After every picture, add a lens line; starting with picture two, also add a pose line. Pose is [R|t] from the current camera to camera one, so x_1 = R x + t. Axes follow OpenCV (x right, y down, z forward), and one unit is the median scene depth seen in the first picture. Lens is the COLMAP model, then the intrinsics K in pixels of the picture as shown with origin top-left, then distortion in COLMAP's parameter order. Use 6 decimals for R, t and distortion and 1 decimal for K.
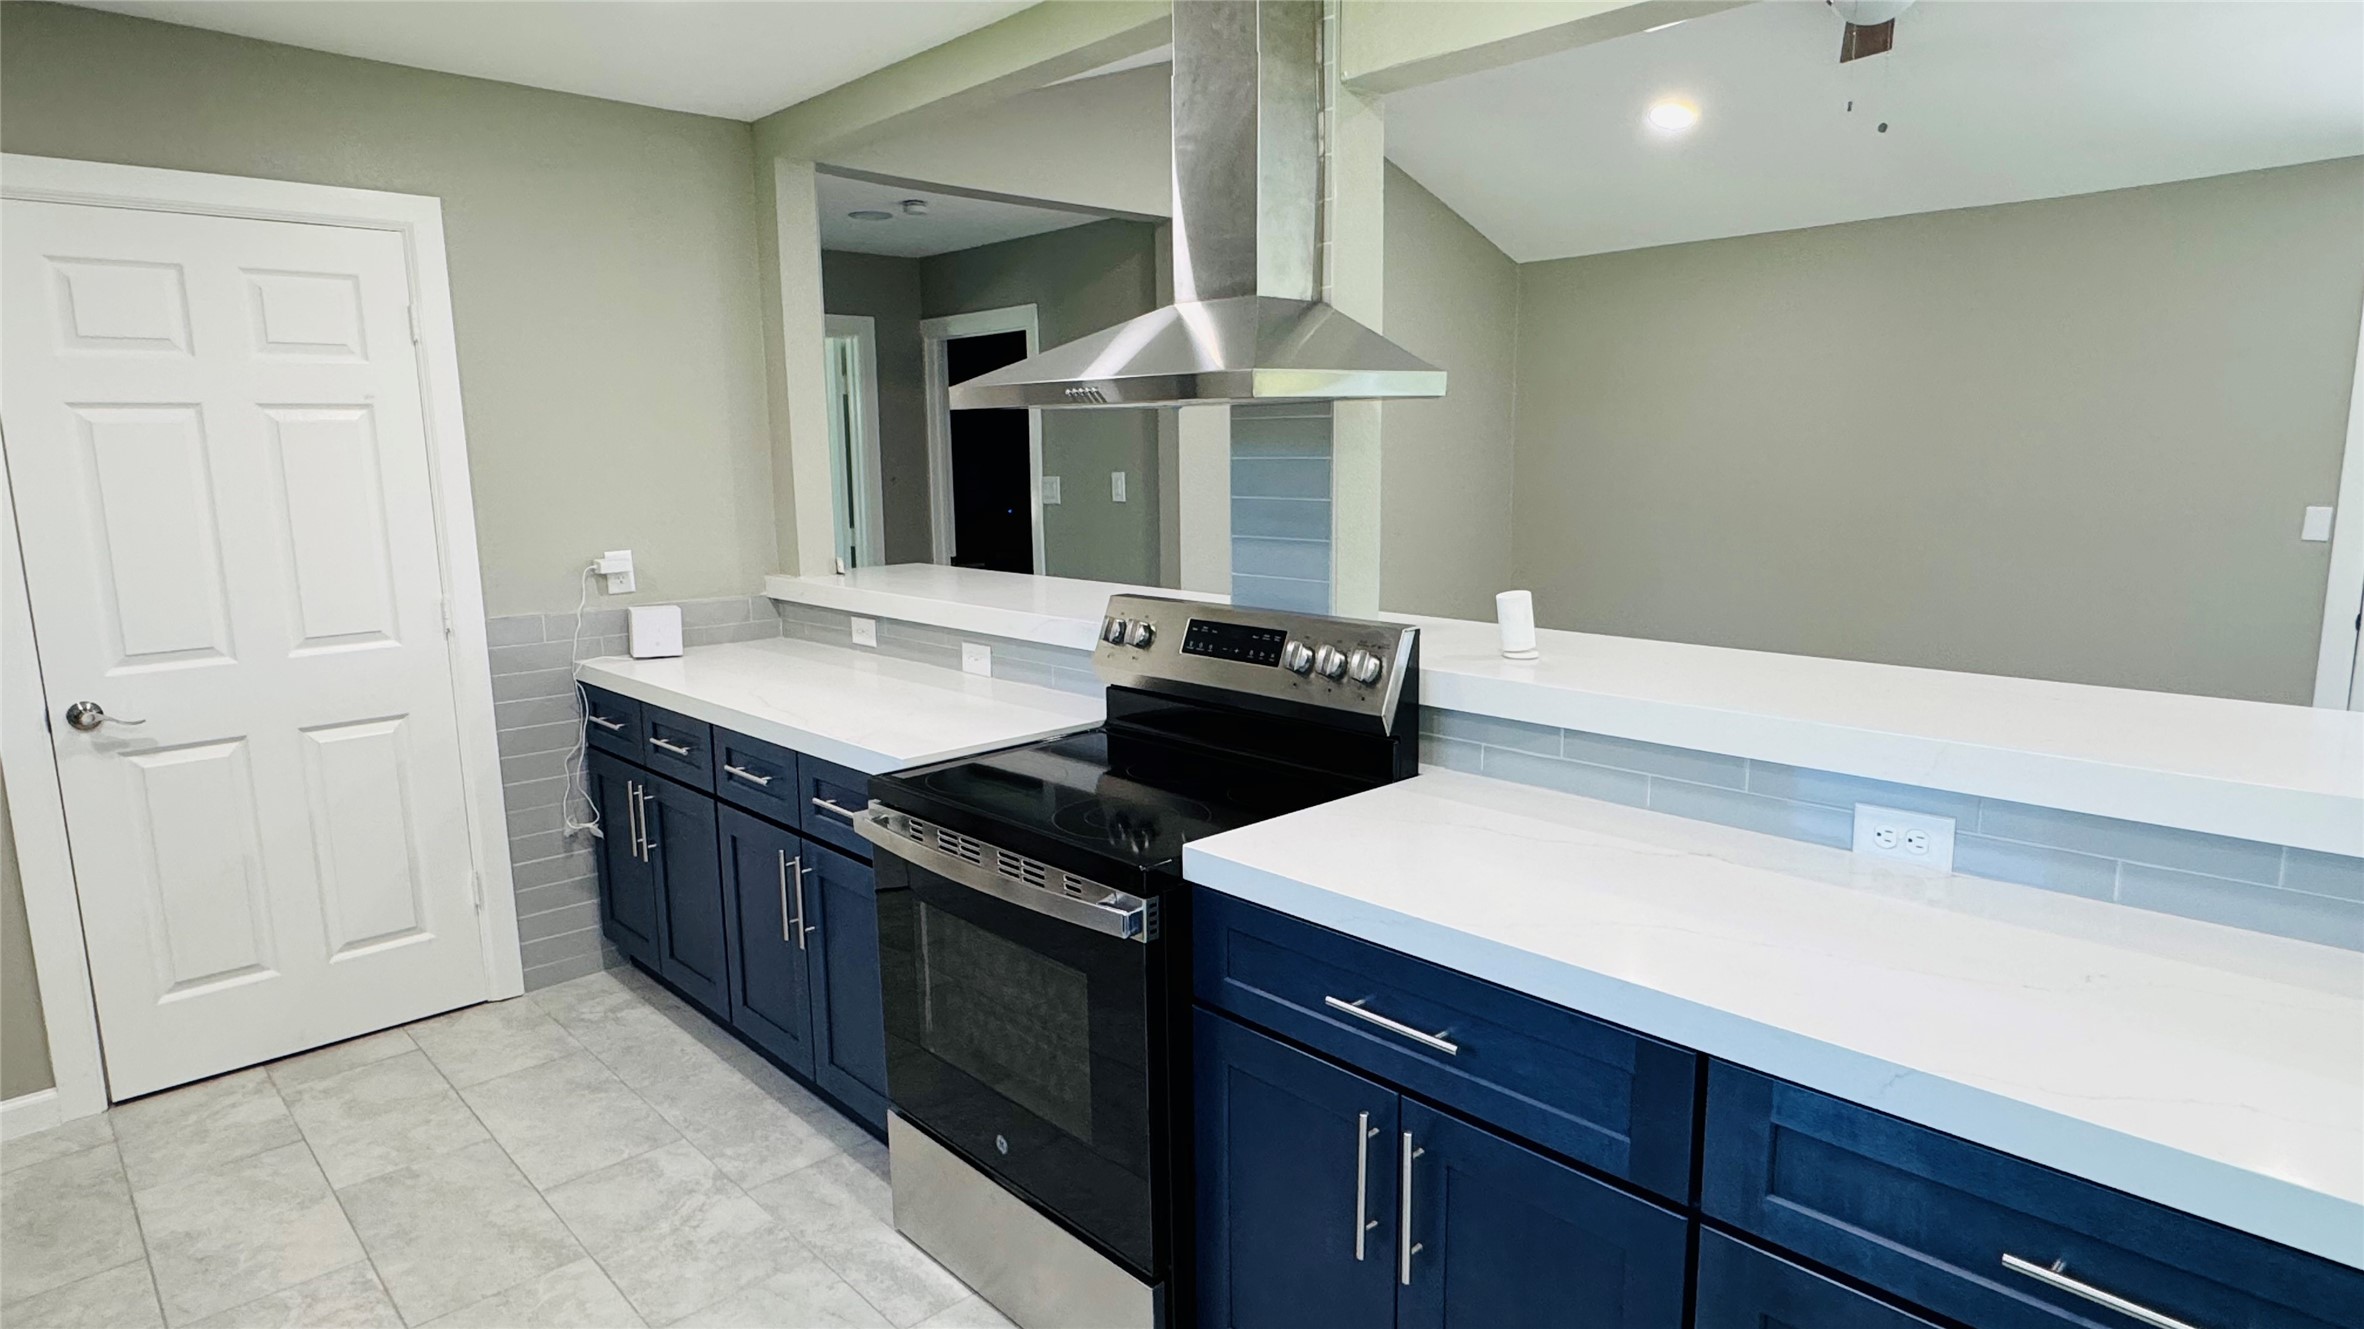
lens RADIAL K [[1311.9, 0, 1177.6], [0, 1311.9, 659.9], [0, 0, 1]] dist [-0.009082, 0.003728]
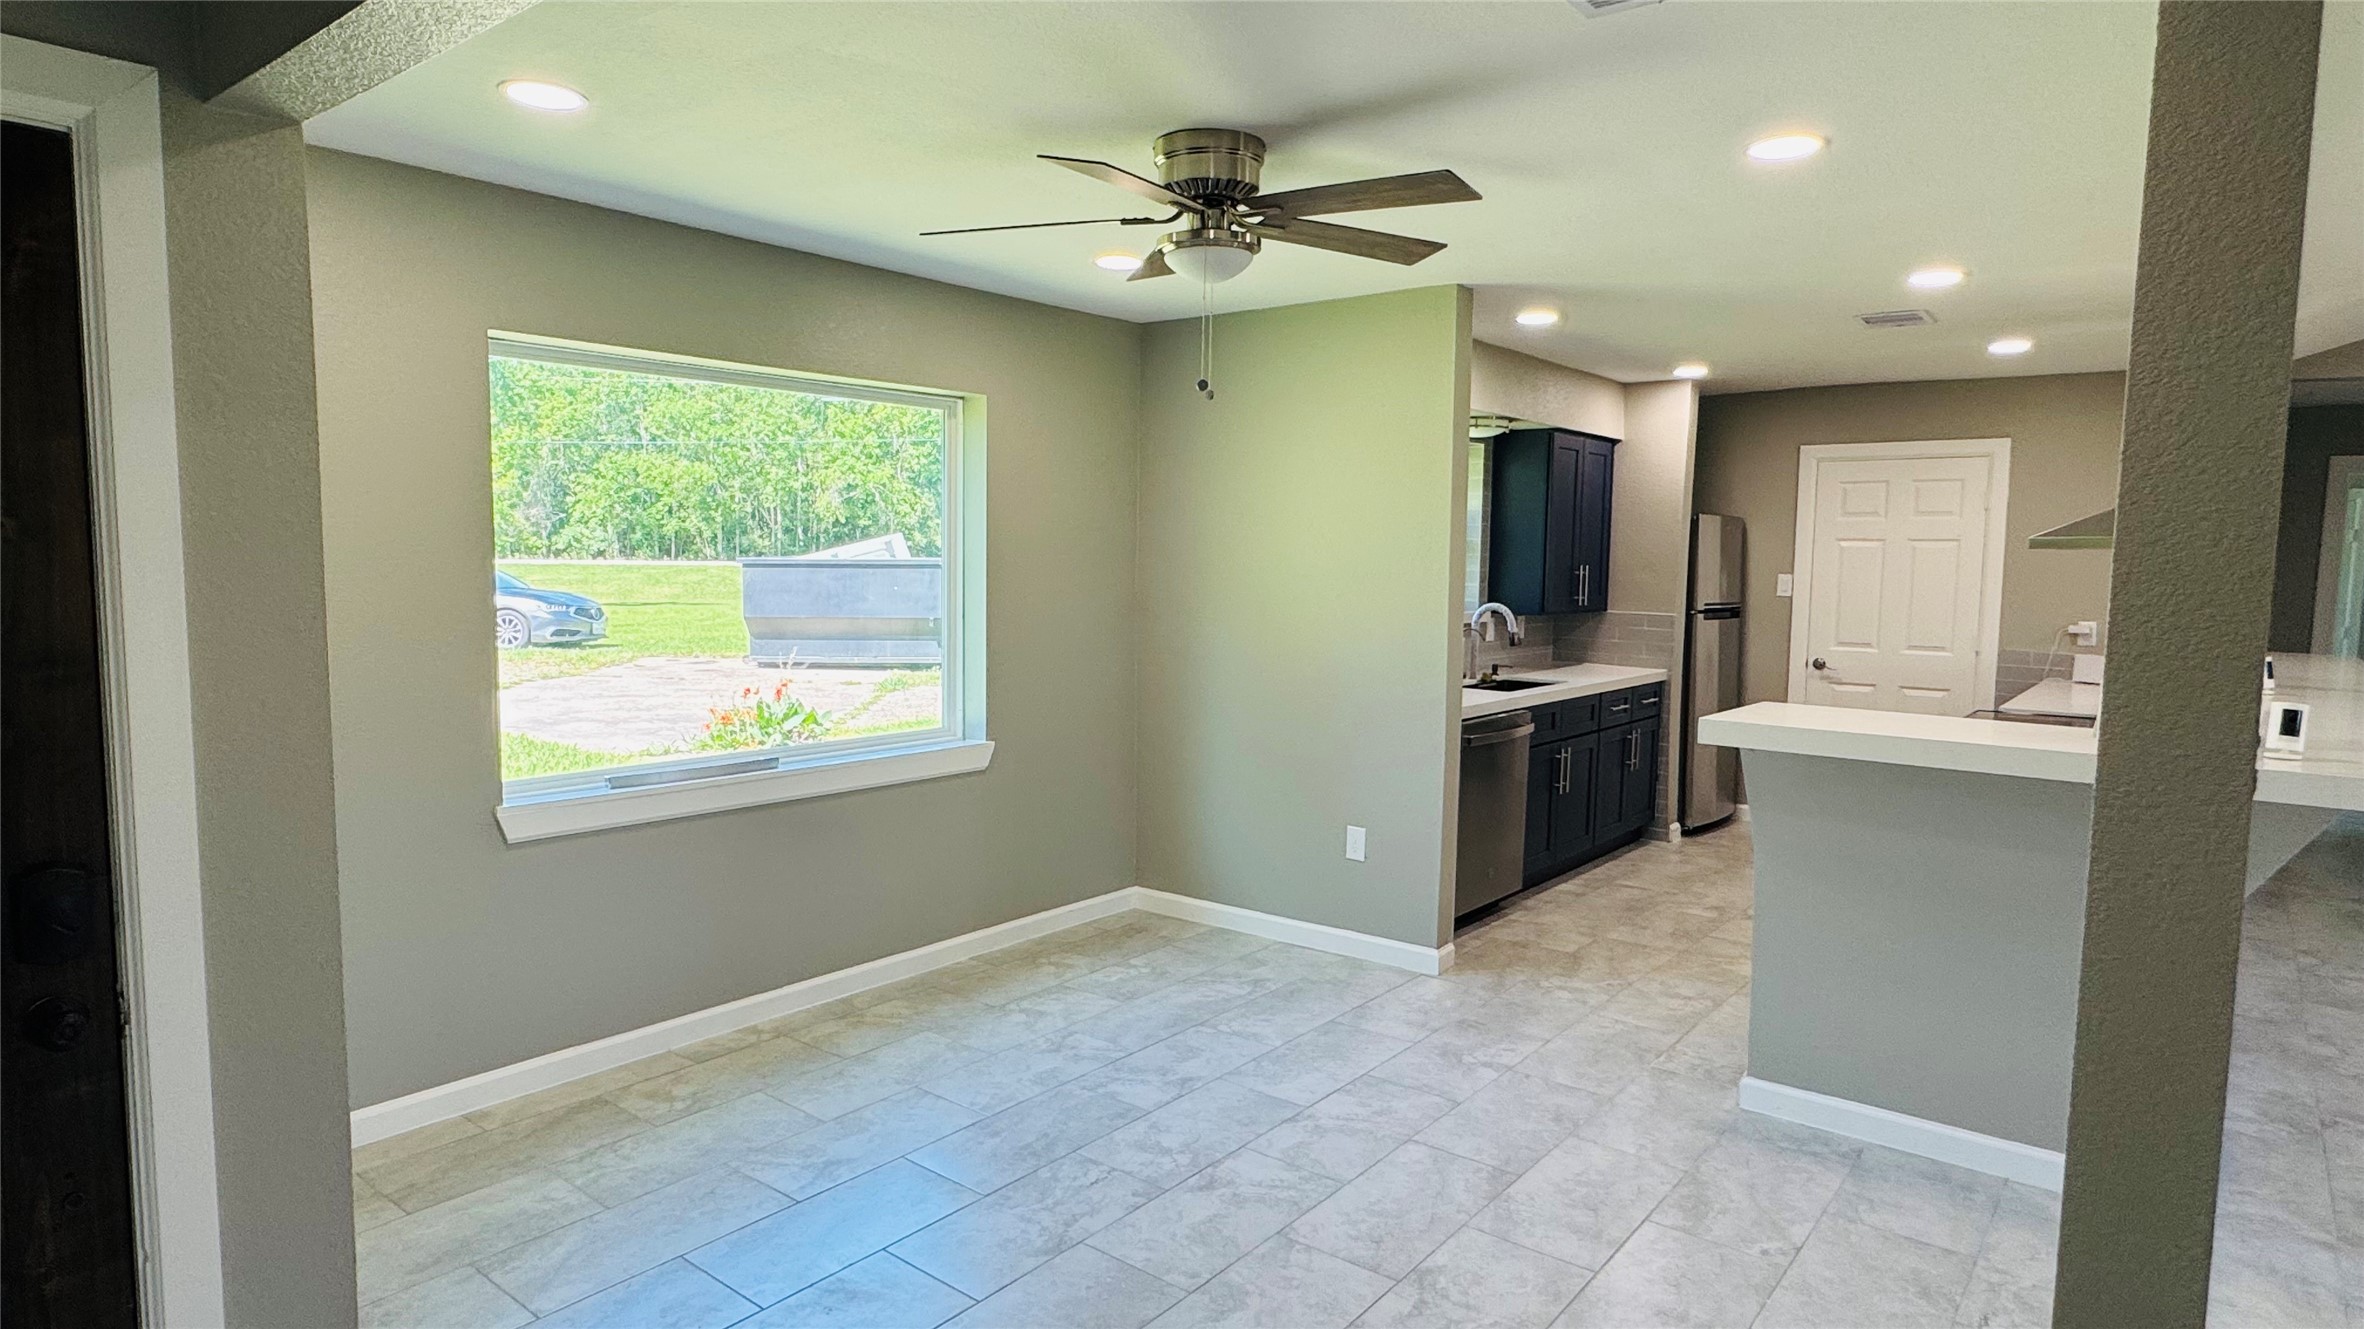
lens RADIAL K [[1311.9, 0, 1171.1], [0, 1311.9, 656.1], [0, 0, 1]] dist [-0.009082, 0.003728]
pose [[0.128017, 0.097920, -0.986926, 1.446789], [-0.176311, 0.981510, 0.074513, 0.060120], [0.975975, 0.164467, 0.142914, -0.551950]]
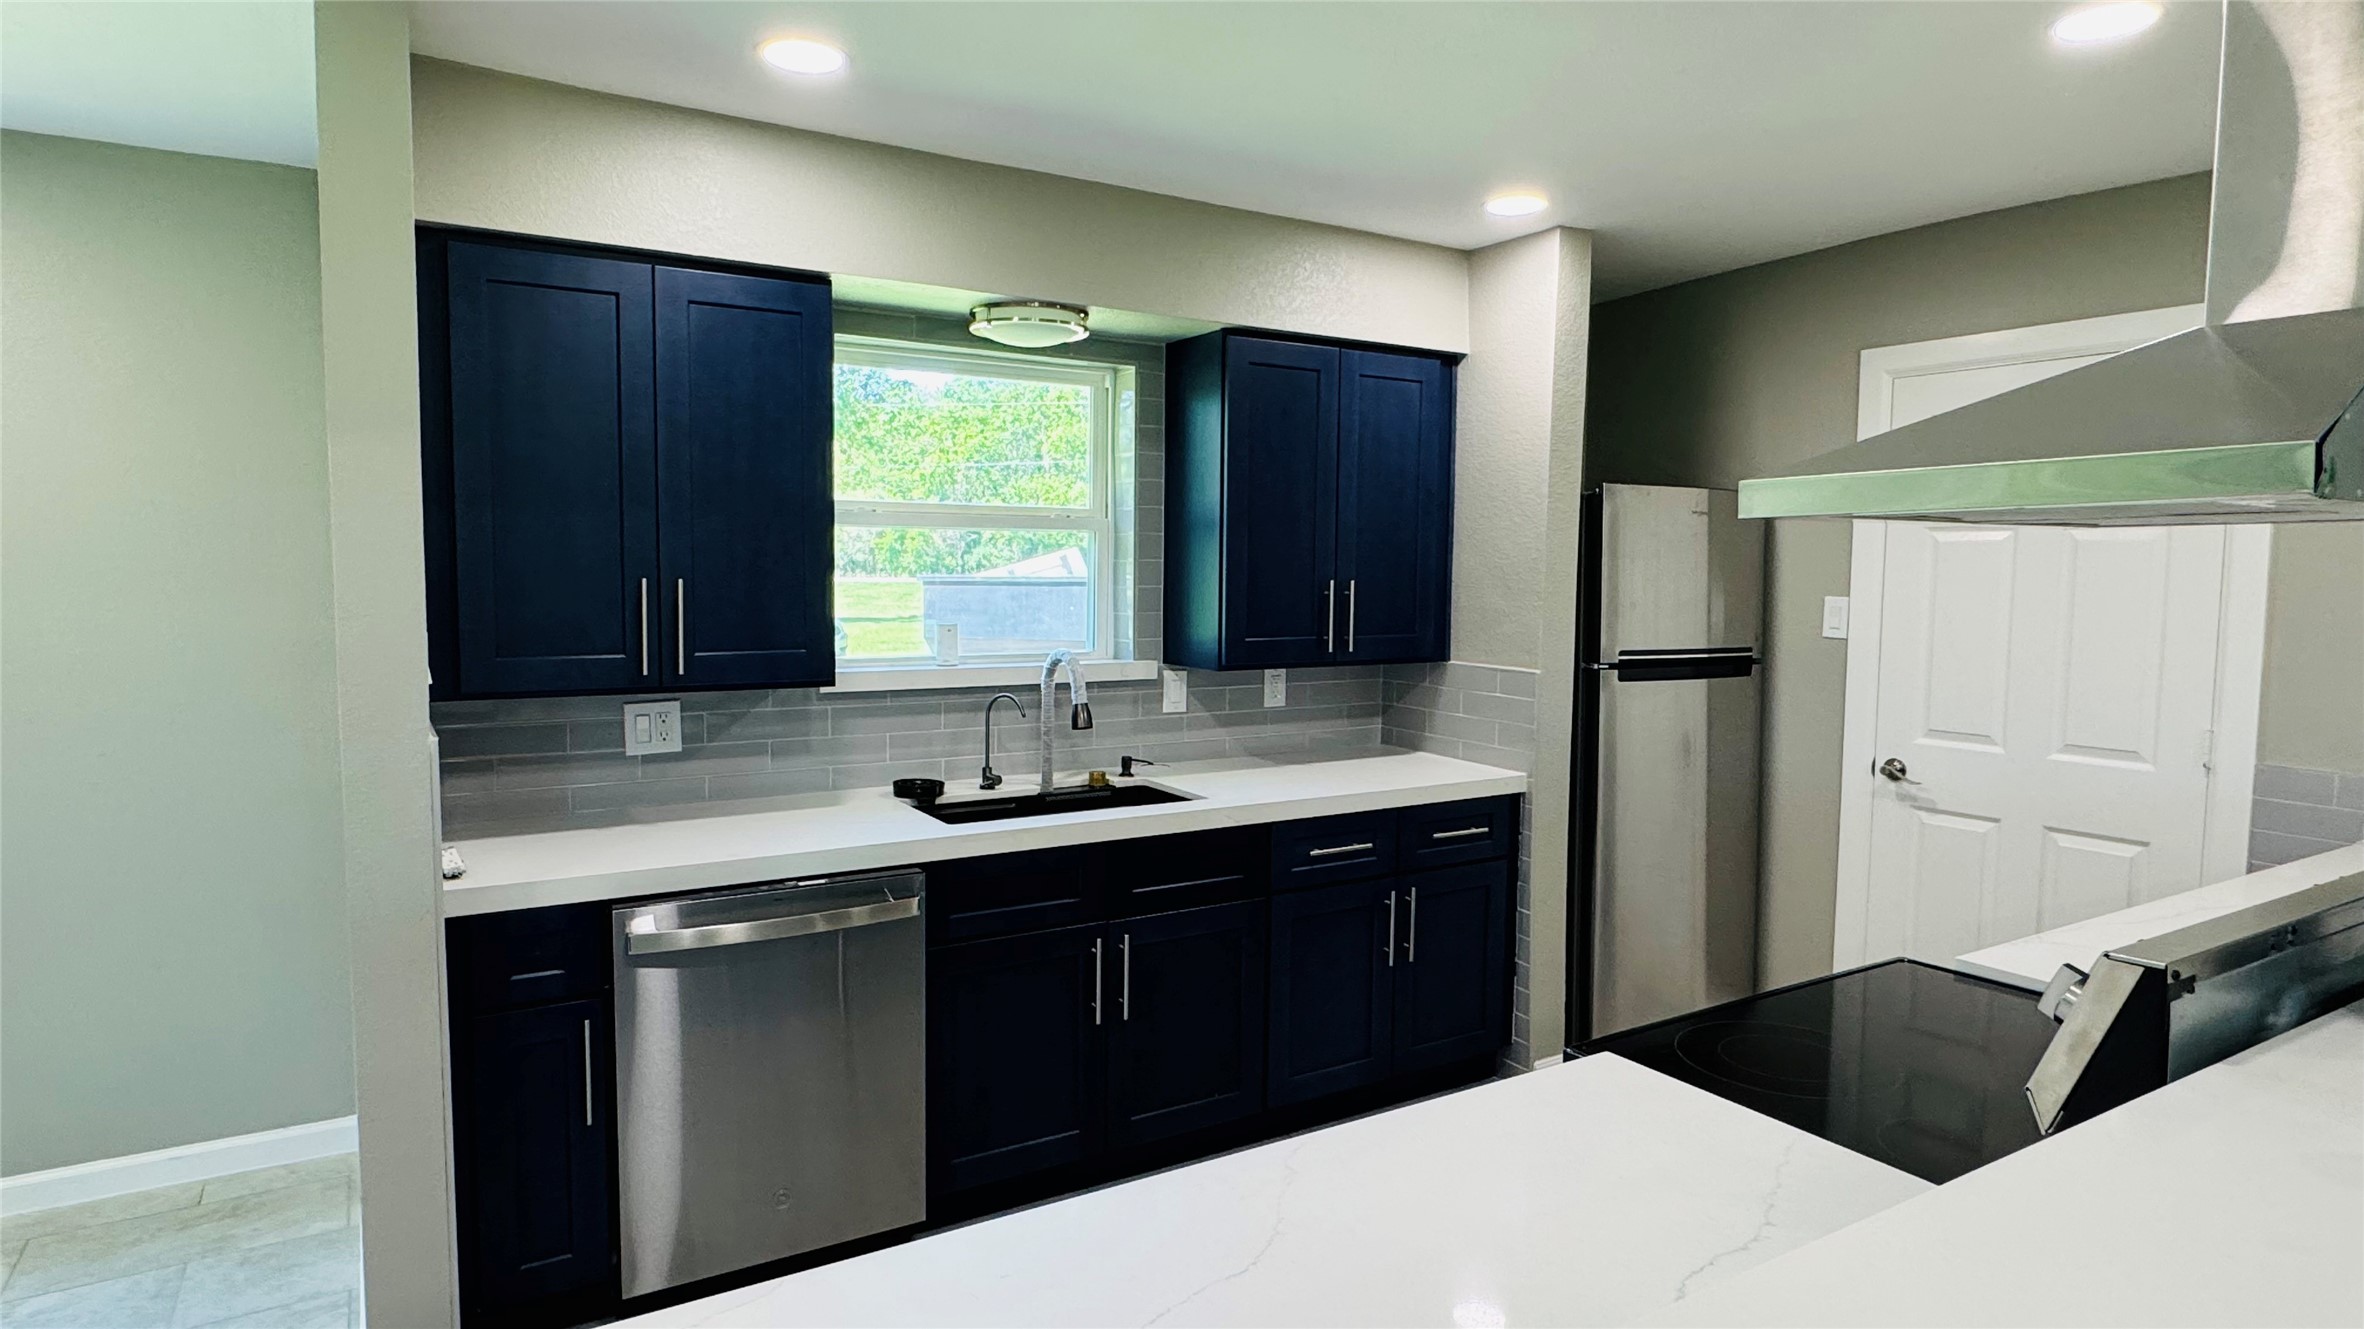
lens RADIAL K [[1311.9, 0, 1182.0], [0, 1311.9, 655.3], [0, 0, 1]] dist [-0.009082, 0.003728]
pose [[-0.198059, 0.083264, -0.976647, 0.540106], [-0.164193, 0.979488, 0.116804, -0.101616], [0.966340, 0.183492, -0.180325, 0.536827]]
